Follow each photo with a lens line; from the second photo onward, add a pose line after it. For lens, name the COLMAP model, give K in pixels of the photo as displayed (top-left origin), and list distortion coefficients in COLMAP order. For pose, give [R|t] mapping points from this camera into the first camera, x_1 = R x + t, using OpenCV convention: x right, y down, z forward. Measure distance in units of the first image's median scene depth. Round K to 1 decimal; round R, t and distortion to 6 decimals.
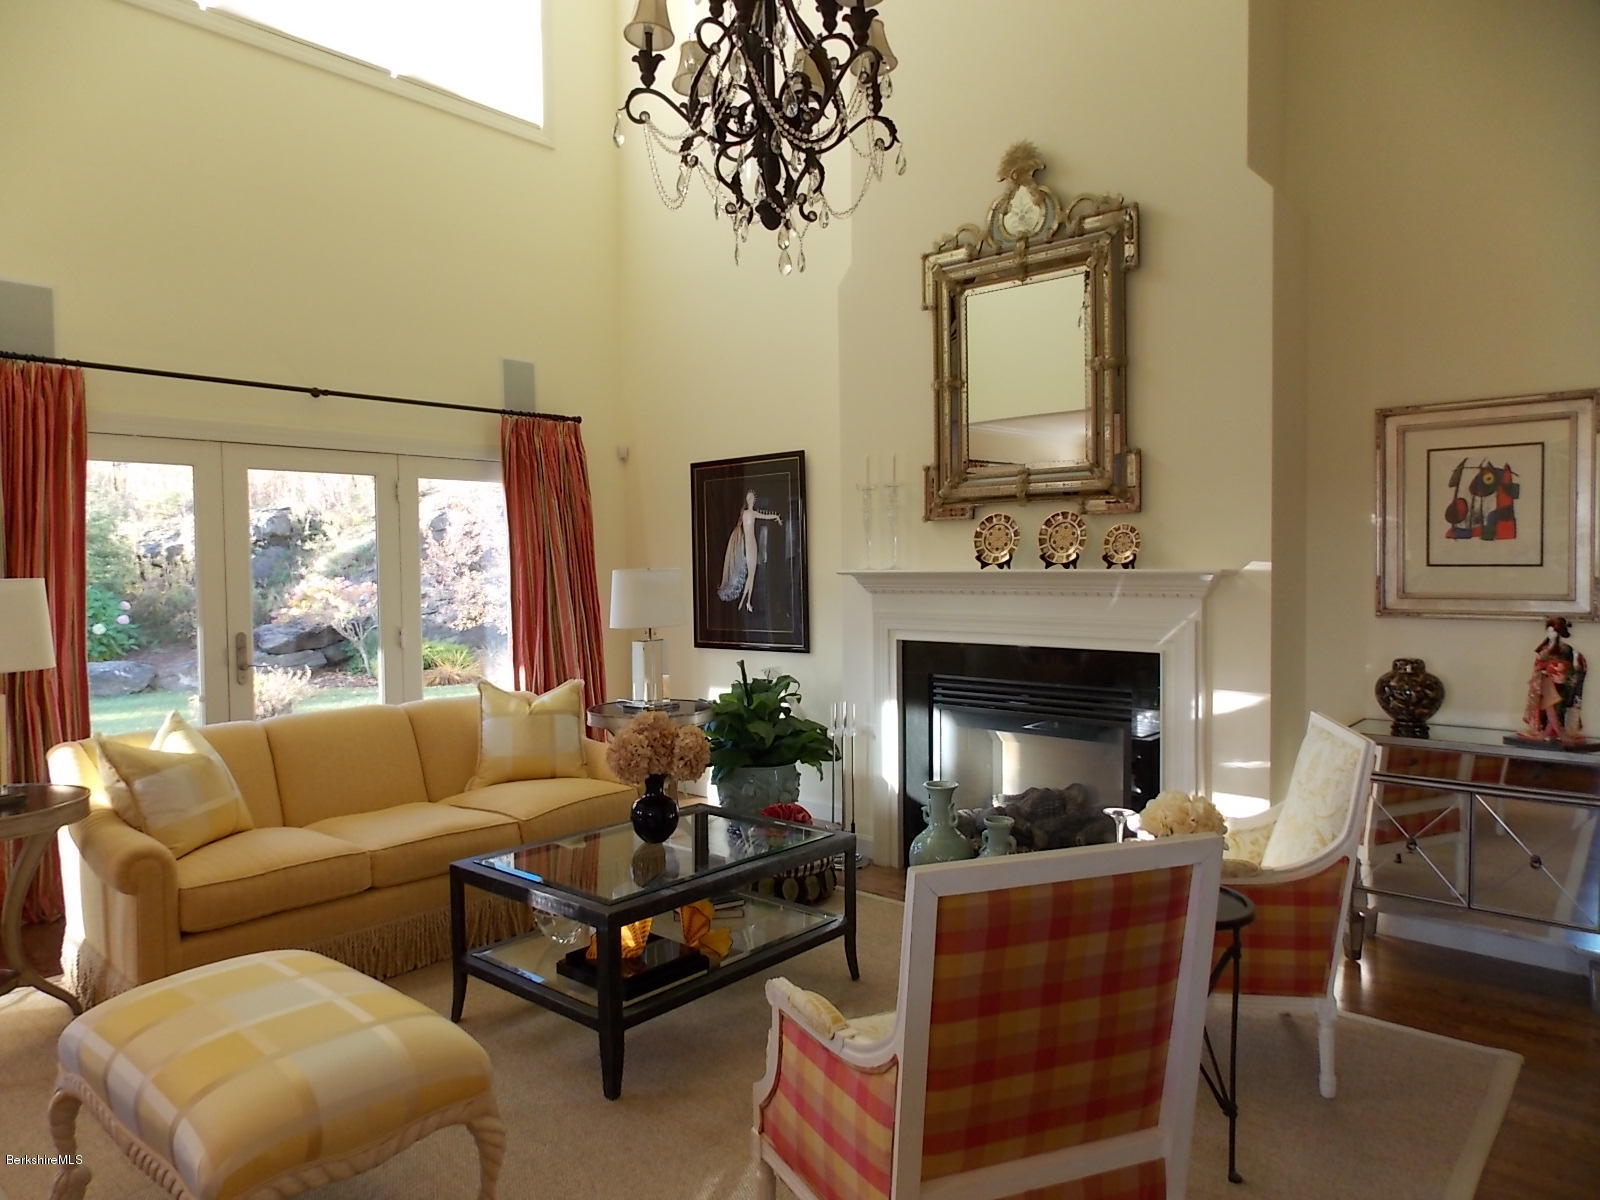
lens RADIAL K [[1059.6, 0, 799.2], [0, 1059.6, 582.4], [0, 0, 1]] dist [0.009651, -0.004211]
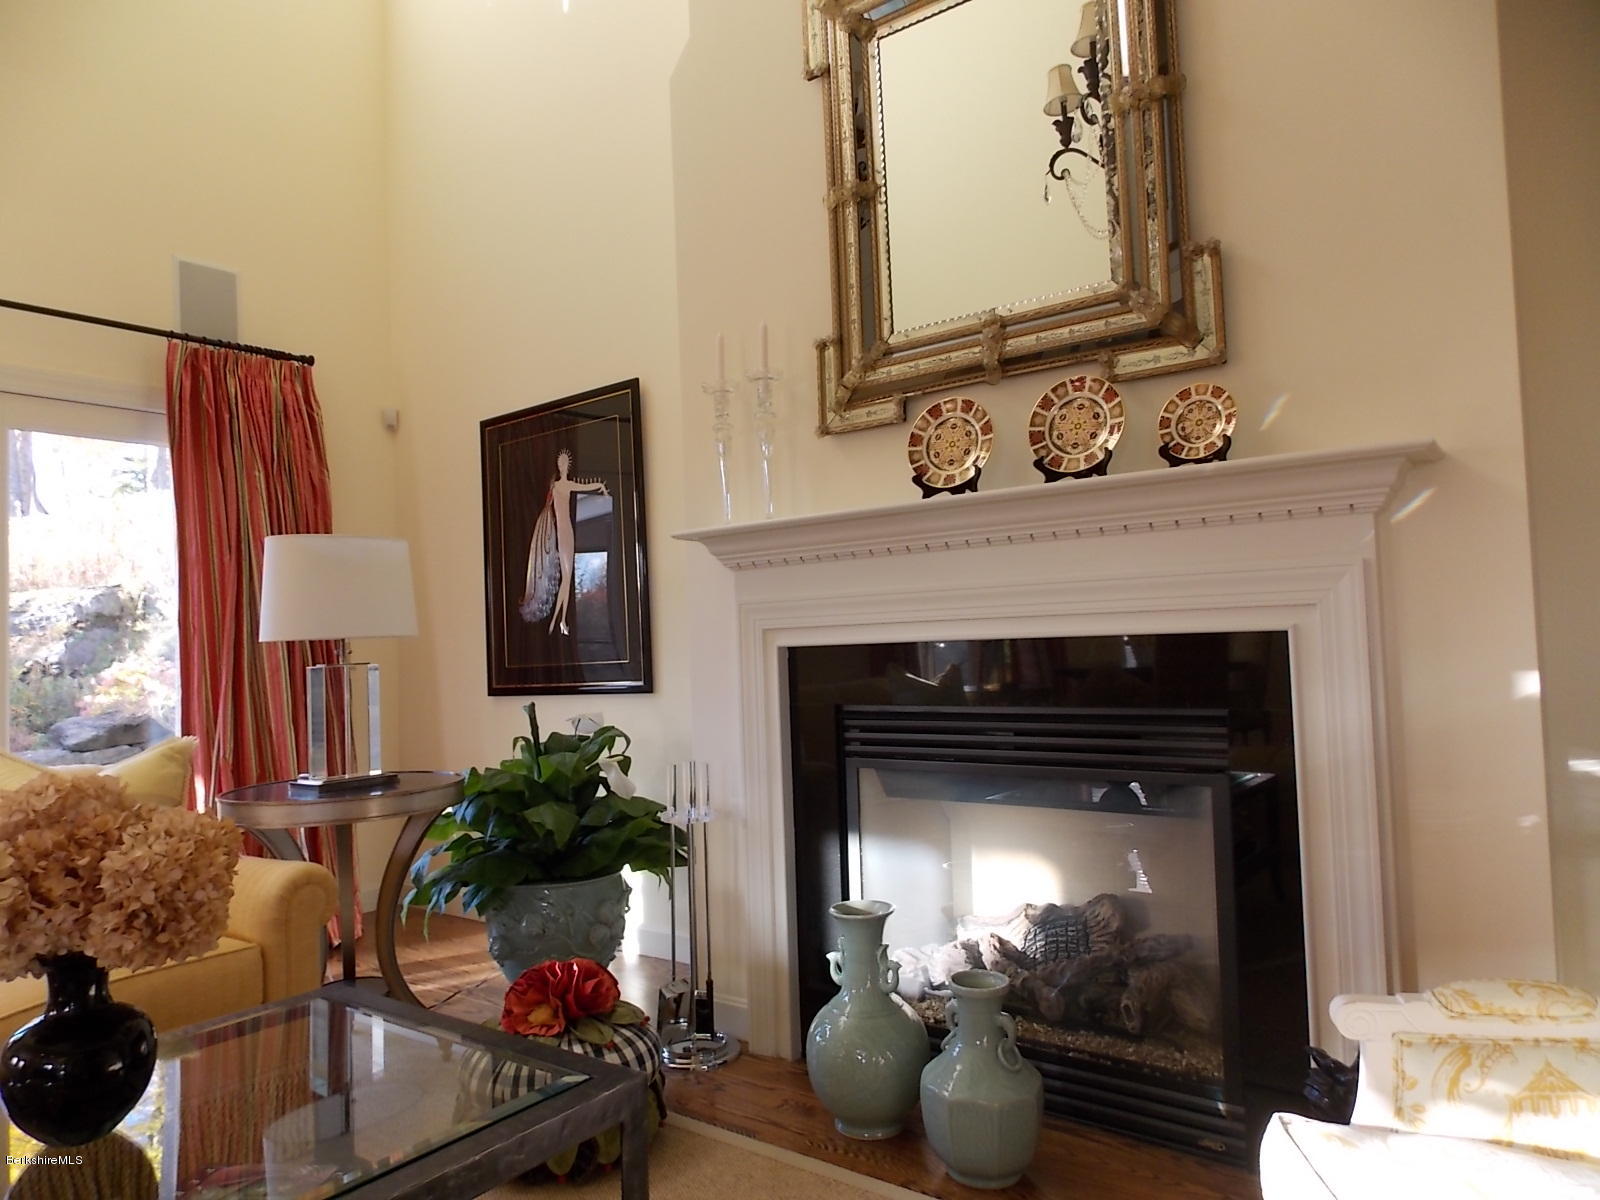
lens RADIAL K [[1059.6, 0, 794.5], [0, 1059.6, 594.7], [0, 0, 1]] dist [0.009651, -0.004211]
pose [[0.997262, -0.023735, 0.070040, 0.062909], [0.028490, 0.997299, -0.067703, 0.065639], [-0.068243, 0.069513, 0.995244, 0.439860]]
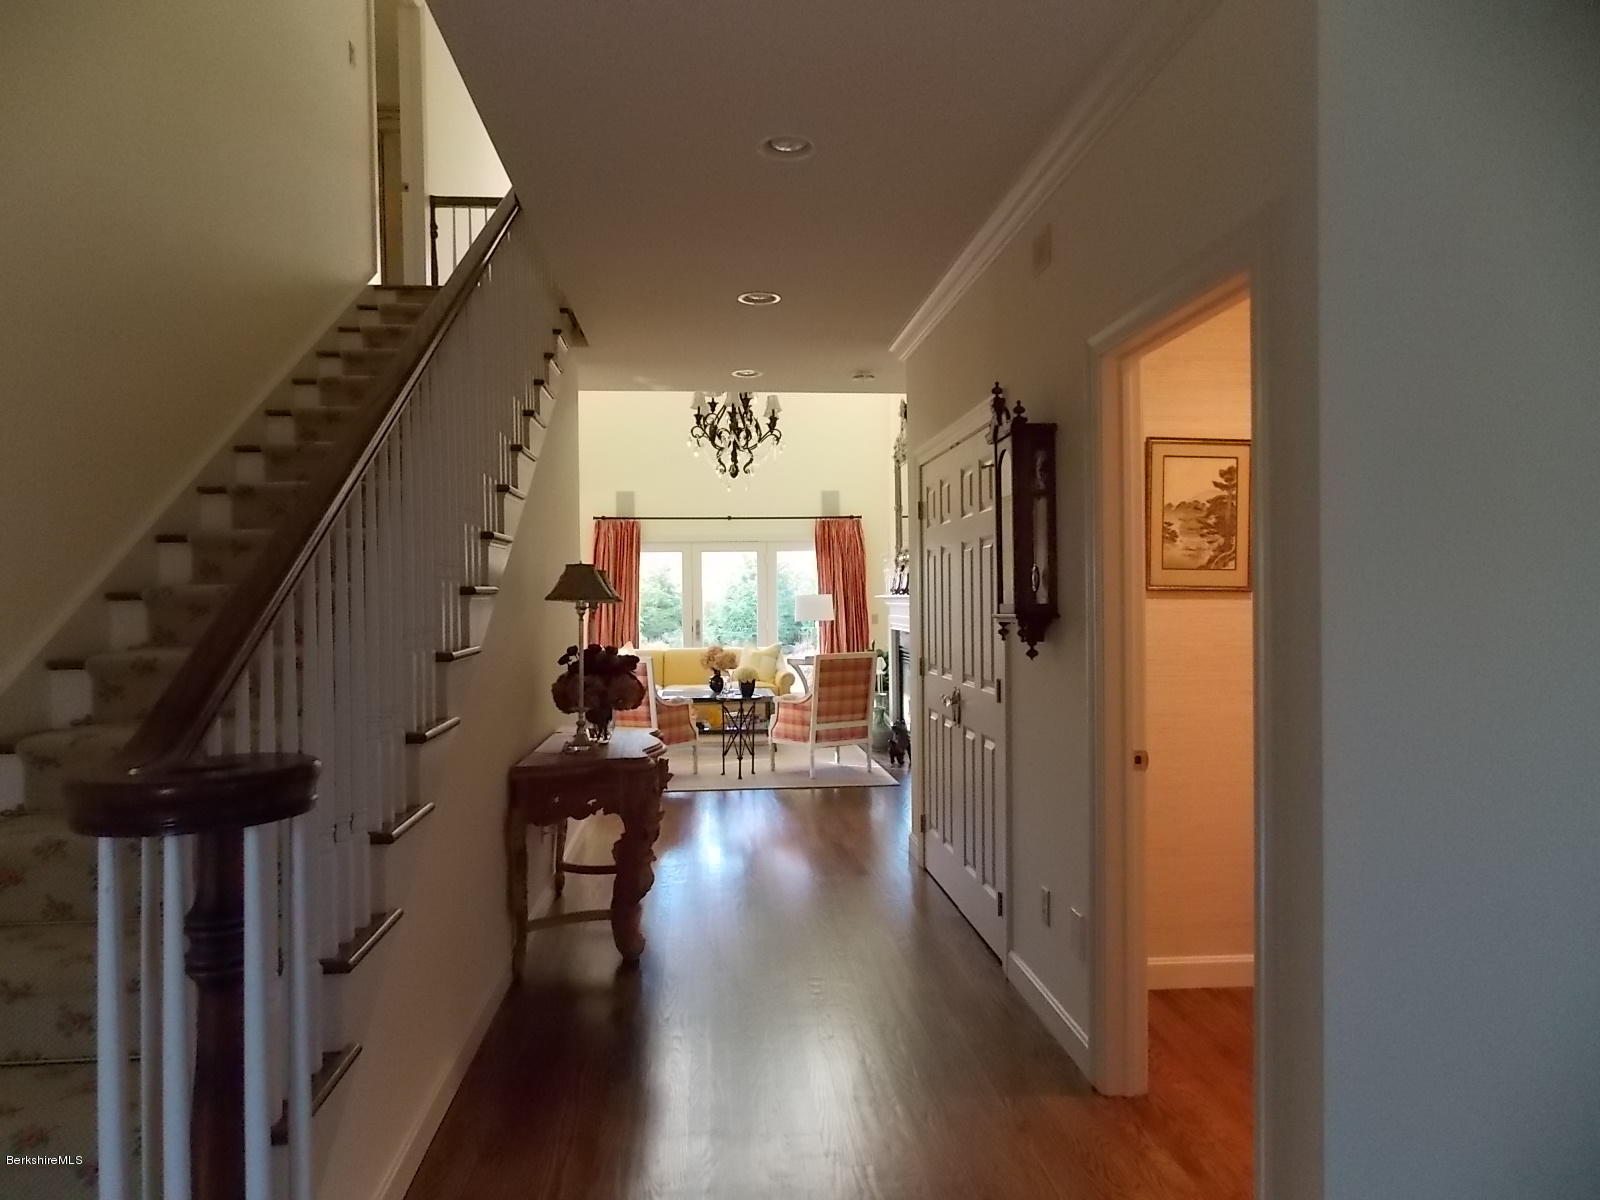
lens RADIAL K [[1059.6, 0, 801.4], [0, 1059.6, 592.7], [0, 0, 1]] dist [0.009651, -0.004211]
pose [[0.722770, 0.009116, -0.691029, 1.437265], [-0.014597, 0.999891, -0.002077, -0.013405], [0.690935, 0.011588, 0.722824, -0.648732]]
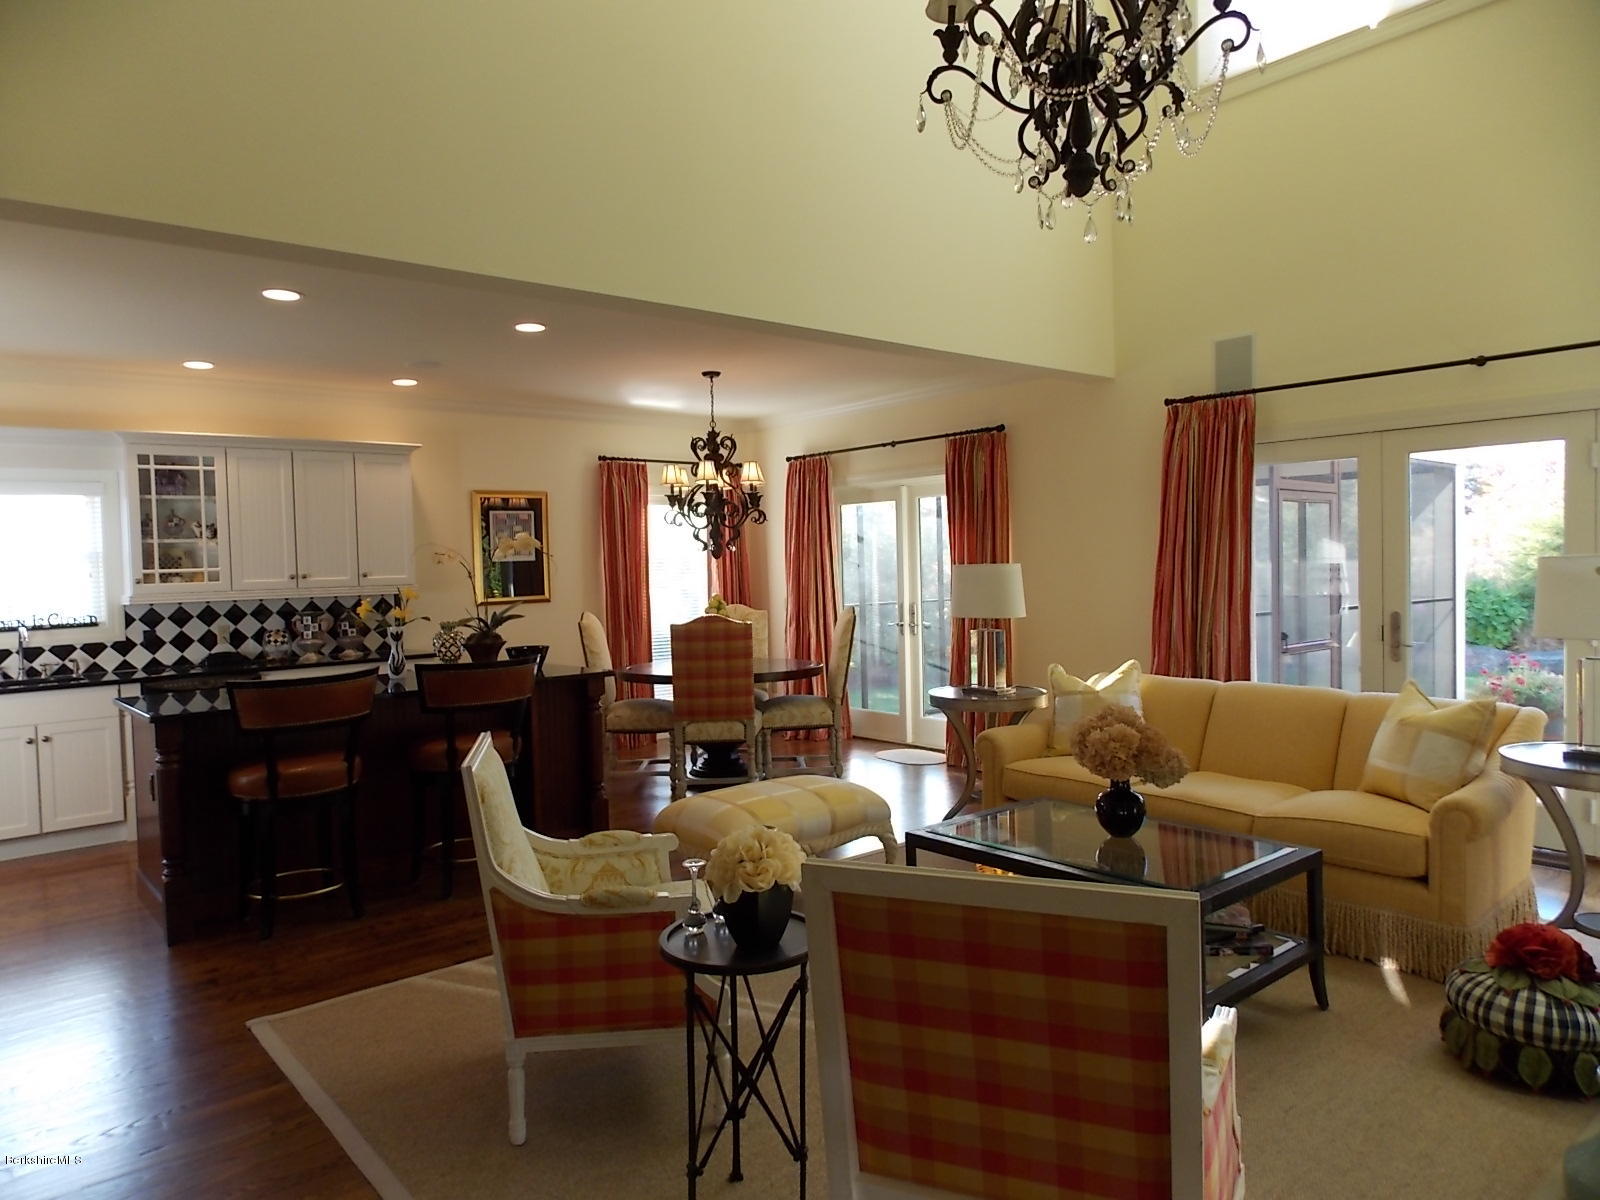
lens RADIAL K [[1059.6, 0, 800.3], [0, 1059.6, 587.7], [0, 0, 1]] dist [0.009651, -0.004211]
pose [[-0.149797, 0.041343, -0.987852, 0.642193], [0.006309, 0.999145, 0.040859, -0.022707], [0.988697, -0.000112, -0.149930, 0.619321]]
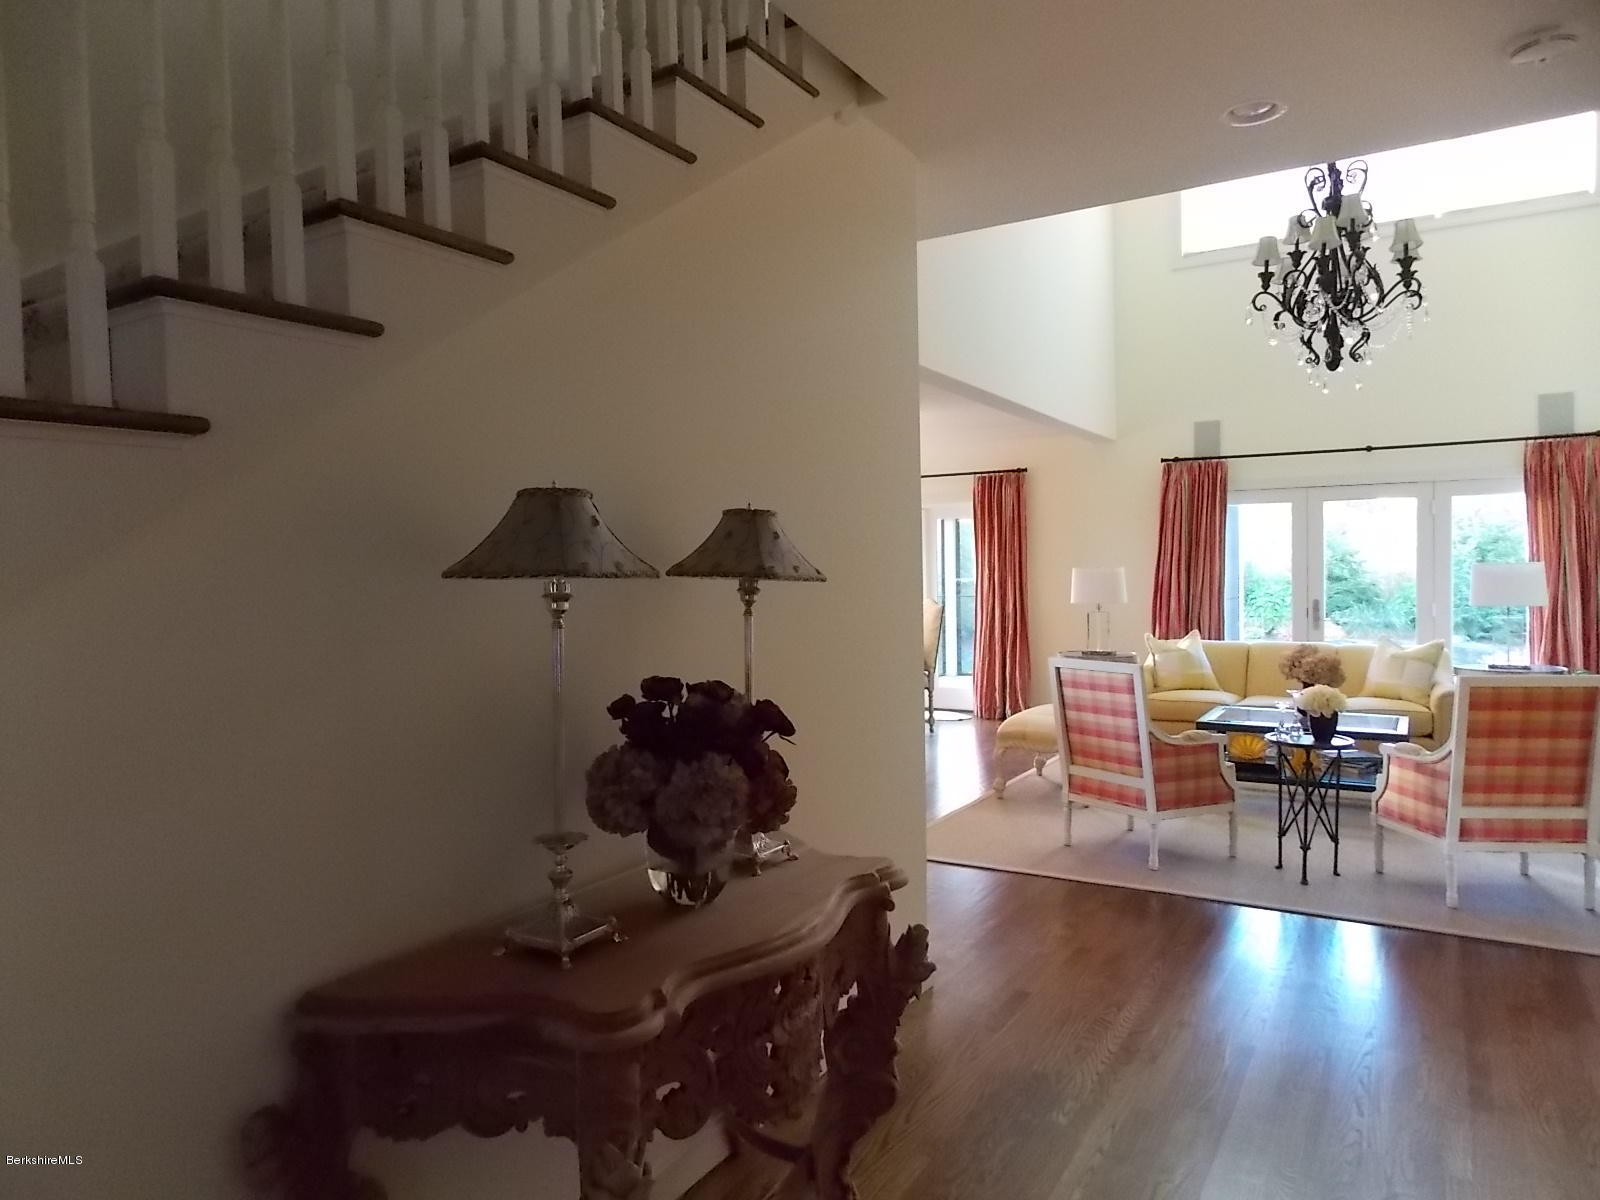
lens RADIAL K [[1059.6, 0, 800.8], [0, 1059.6, 592.7], [0, 0, 1]] dist [0.009651, -0.004211]
pose [[0.179310, 0.034791, -0.983177, 1.065312], [-0.008438, 0.999392, 0.033825, -0.013711], [0.983756, 0.002231, 0.179495, -0.120388]]
